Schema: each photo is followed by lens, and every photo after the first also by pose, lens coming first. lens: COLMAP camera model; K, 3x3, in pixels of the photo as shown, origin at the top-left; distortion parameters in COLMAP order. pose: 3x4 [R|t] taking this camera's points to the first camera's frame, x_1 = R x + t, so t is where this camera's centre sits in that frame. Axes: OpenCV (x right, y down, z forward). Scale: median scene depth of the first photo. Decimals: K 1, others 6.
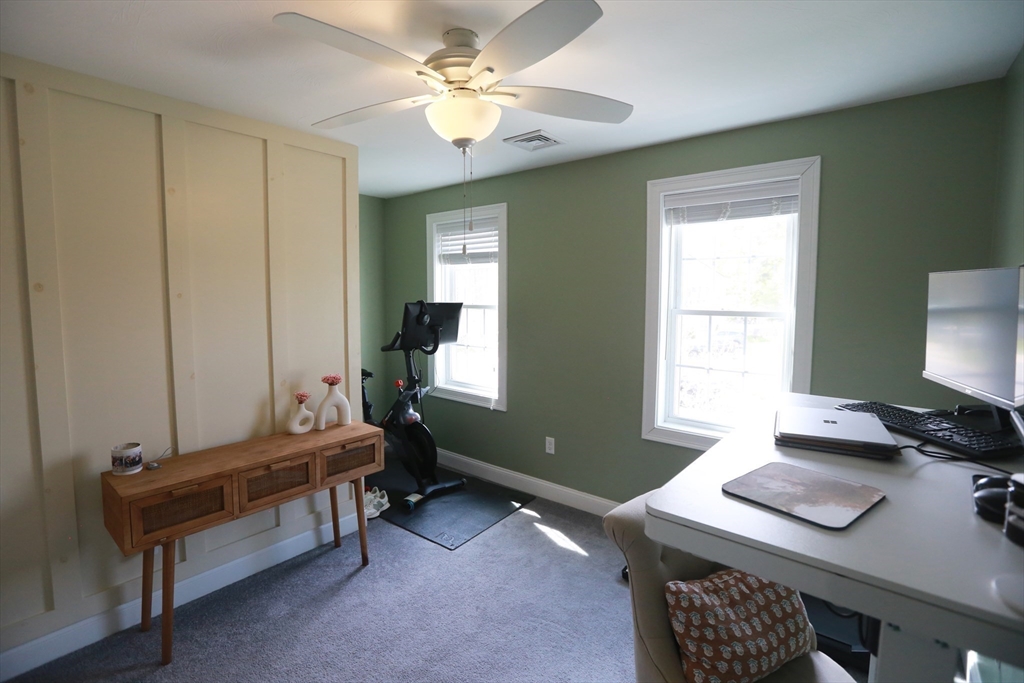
lens RADIAL K [[478.5, 0, 500.9], [0, 478.5, 330.3], [0, 0, 1]] dist [-0.039788, 0.013719]
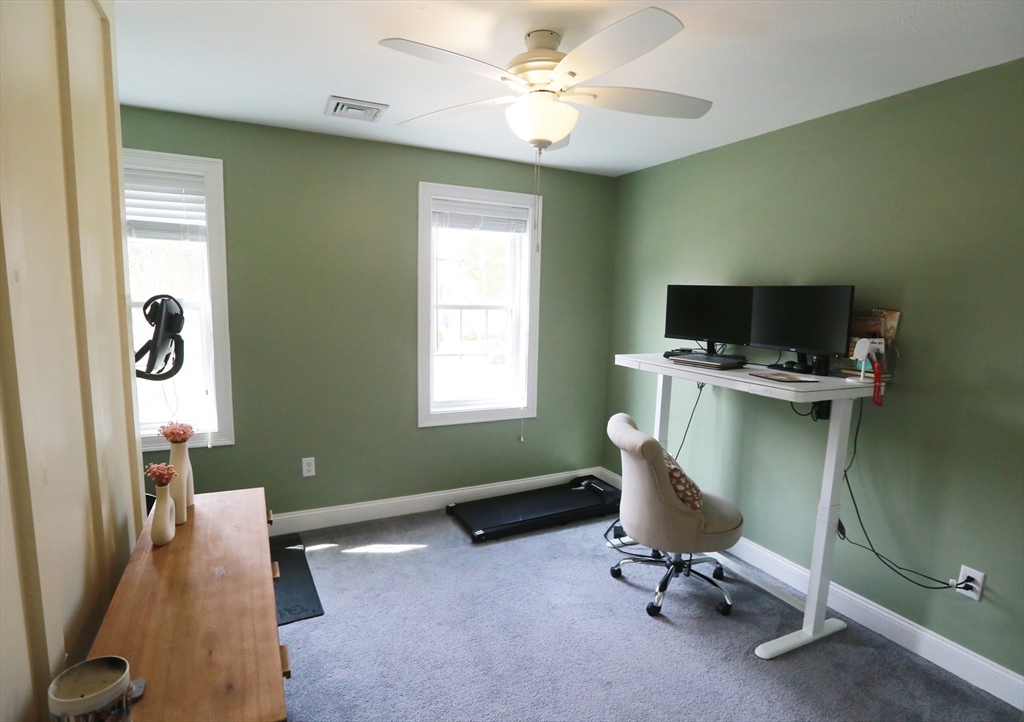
lens RADIAL K [[538.3, 0, 512.0], [0, 538.3, 361.0], [0, 0, 1]] dist [-0.044200, -0.000080]
pose [[0.394191, -0.111358, 0.912257, -0.728376], [0.041956, 0.993777, 0.103180, -0.035935], [-0.918070, -0.002398, 0.396411, 0.352471]]
